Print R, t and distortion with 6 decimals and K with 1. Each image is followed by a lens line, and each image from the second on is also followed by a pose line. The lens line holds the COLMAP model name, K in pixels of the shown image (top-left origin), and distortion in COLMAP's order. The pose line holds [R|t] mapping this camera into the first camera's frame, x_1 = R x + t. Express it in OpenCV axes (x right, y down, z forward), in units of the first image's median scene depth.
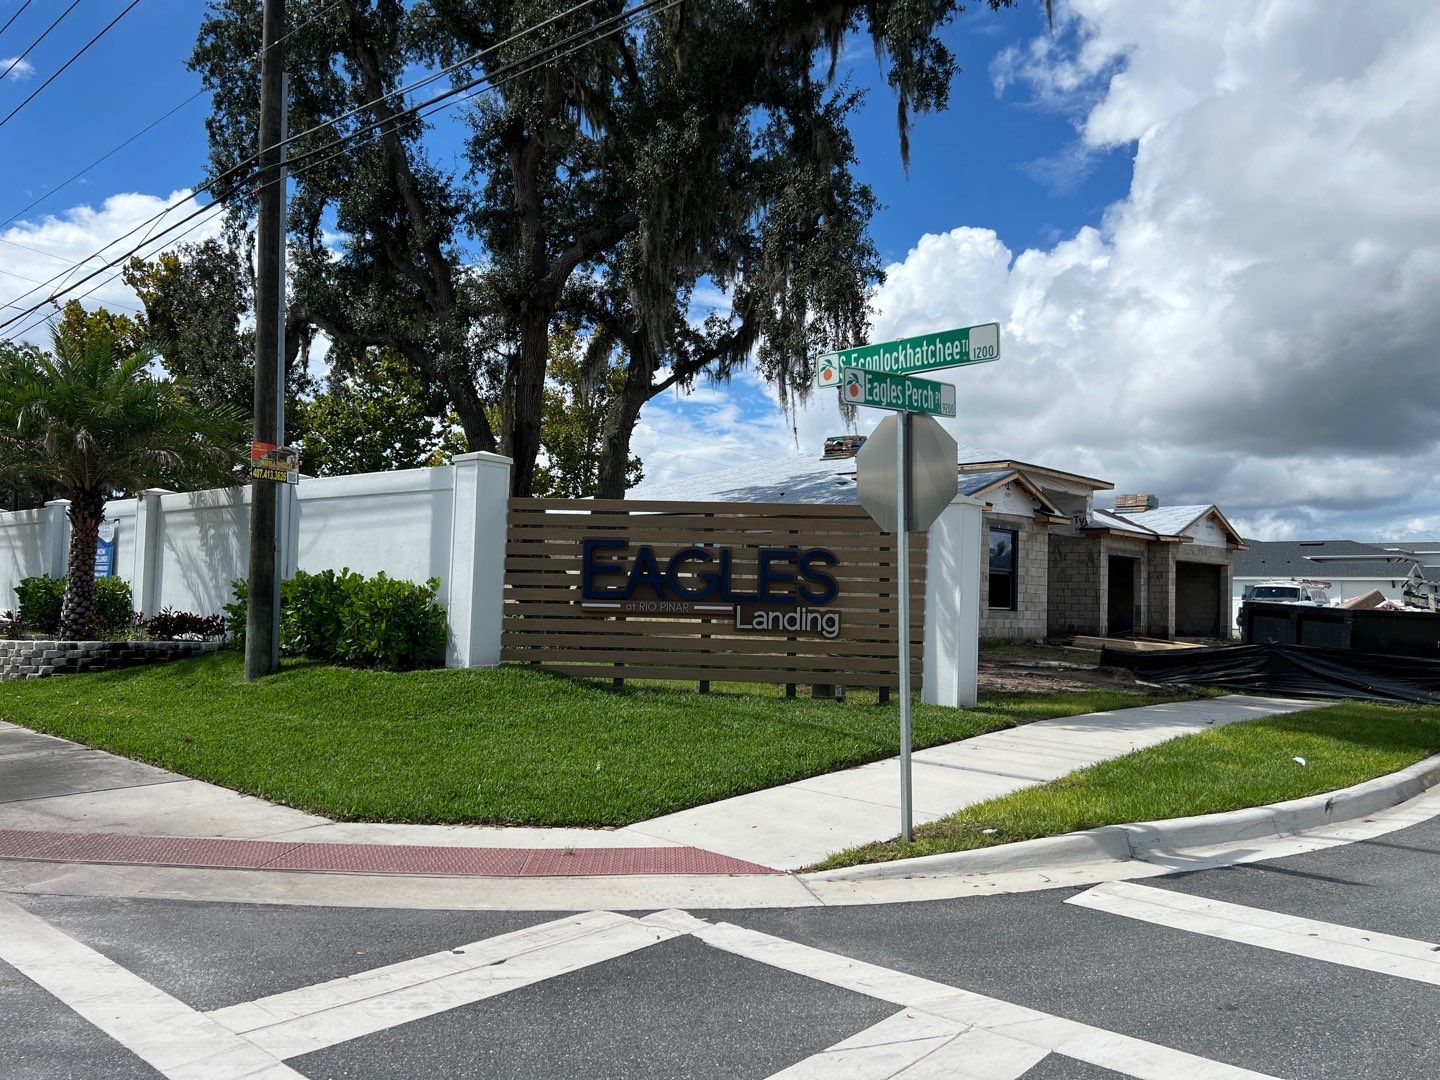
lens RADIAL K [[1078.0, 0, 712.8], [0, 1078.0, 545.0], [0, 0, 1]] dist [0.024521, -0.003380]
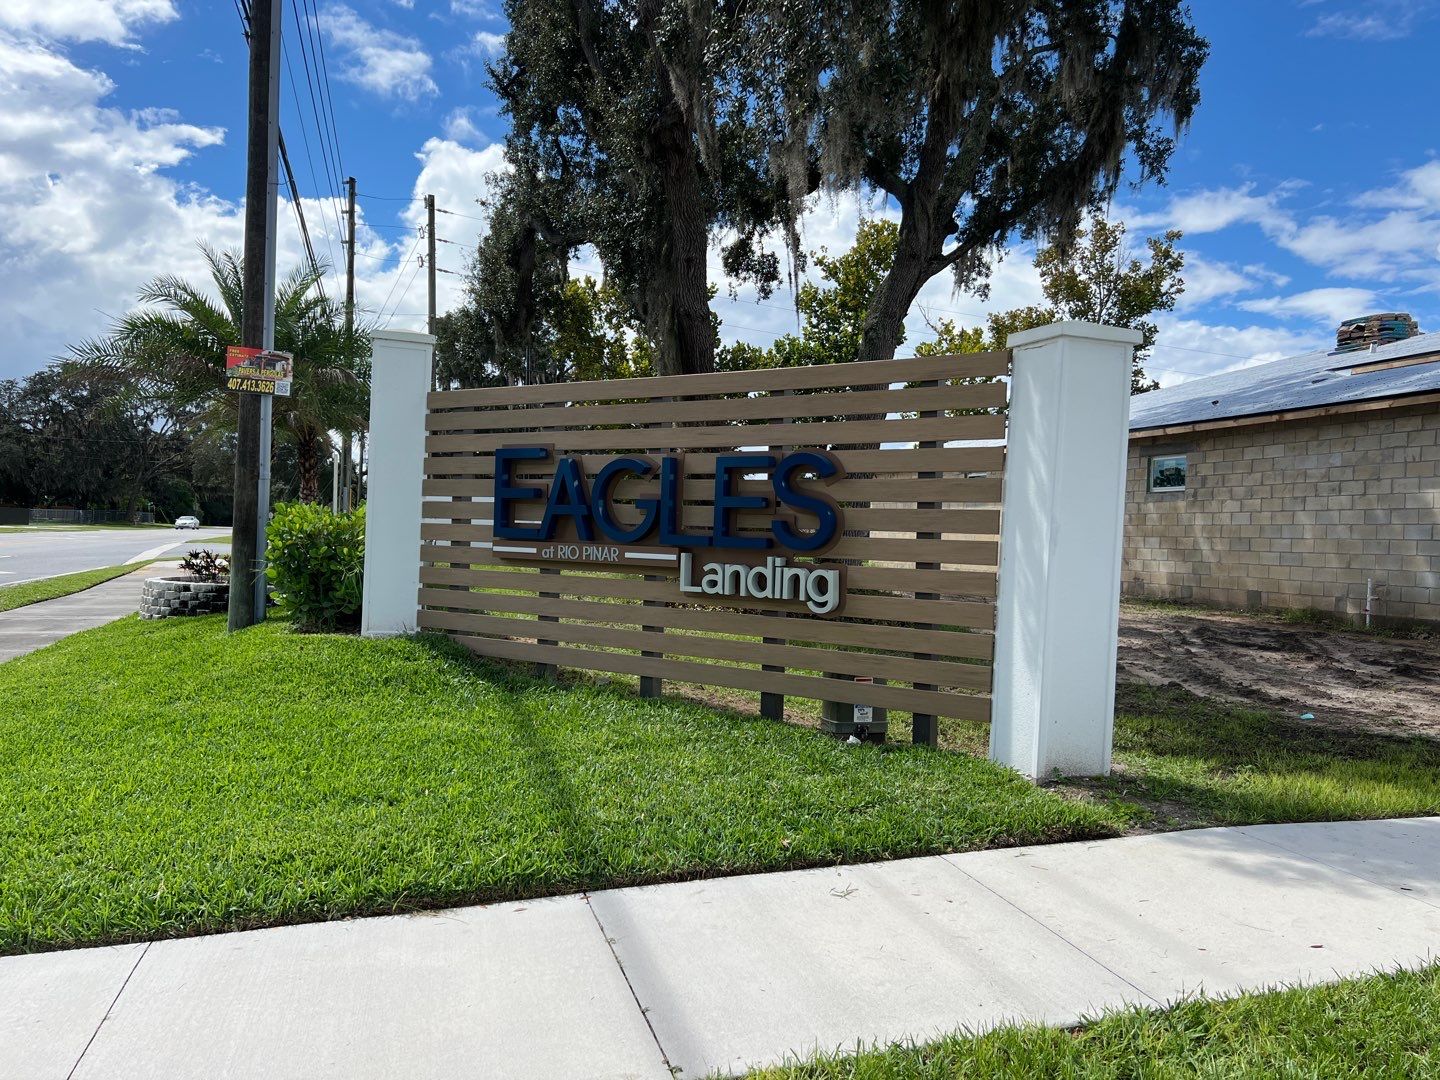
lens RADIAL K [[1061.9, 0, 714.9], [0, 1061.9, 552.7], [0, 0, 1]] dist [0.062446, -0.056587]
pose [[0.853540, 0.013332, -0.520857, 0.326734], [0.011325, 0.998962, 0.044129, 0.030583], [0.520905, -0.043564, 0.852502, 0.508605]]
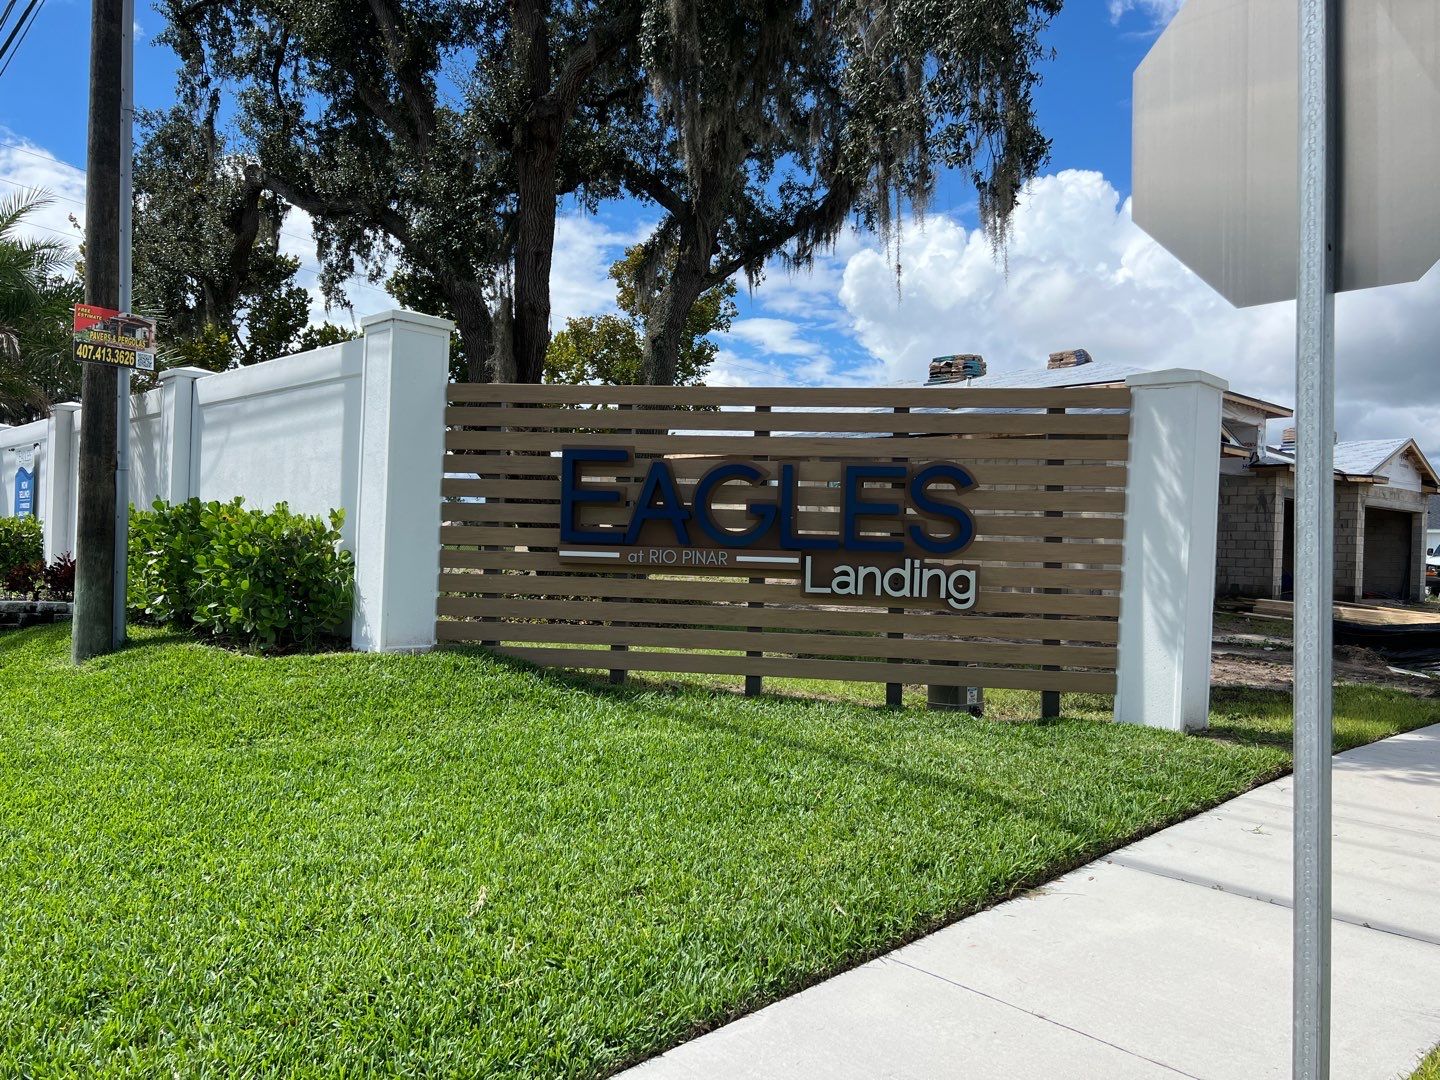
lens RADIAL K [[1061.9, 0, 714.9], [0, 1061.9, 552.7], [0, 0, 1]] dist [0.062446, -0.056587]
pose [[0.996438, 0.005921, -0.084122, 0.020993], [-0.001645, 0.998707, 0.050808, 0.023270], [0.084314, -0.050489, 0.995159, 0.383966]]
